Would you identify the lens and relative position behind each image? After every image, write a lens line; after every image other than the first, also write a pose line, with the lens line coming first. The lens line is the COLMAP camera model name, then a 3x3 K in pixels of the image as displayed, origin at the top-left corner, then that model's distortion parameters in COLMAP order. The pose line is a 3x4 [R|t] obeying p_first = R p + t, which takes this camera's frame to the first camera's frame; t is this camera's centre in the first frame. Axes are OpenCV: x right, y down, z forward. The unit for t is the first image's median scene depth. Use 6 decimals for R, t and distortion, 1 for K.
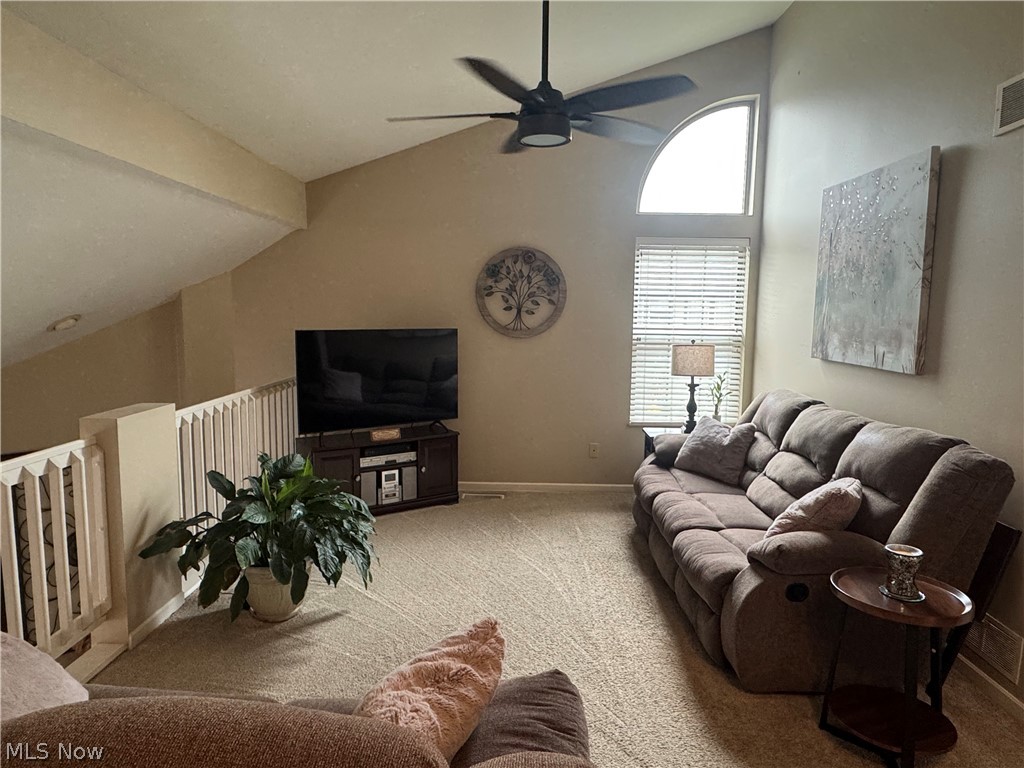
lens RADIAL K [[633.6, 0, 512.0], [0, 633.6, 384.0], [0, 0, 1]] dist [0.001595, -0.000608]
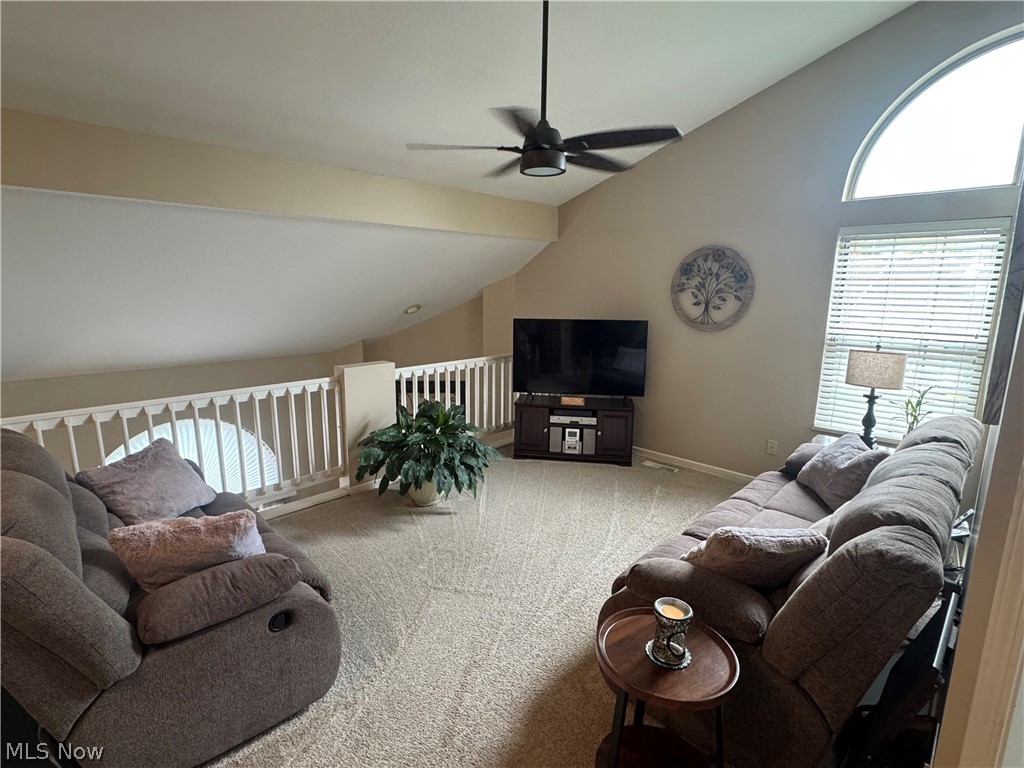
lens RADIAL K [[513.6, 0, 512.0], [0, 513.6, 384.0], [0, 0, 1]] dist [0.000264, -0.000303]
pose [[0.727639, 0.124390, -0.674588, 0.404100], [-0.077640, 0.992036, 0.099179, -0.048103], [0.681553, -0.019791, 0.731501, 0.141261]]
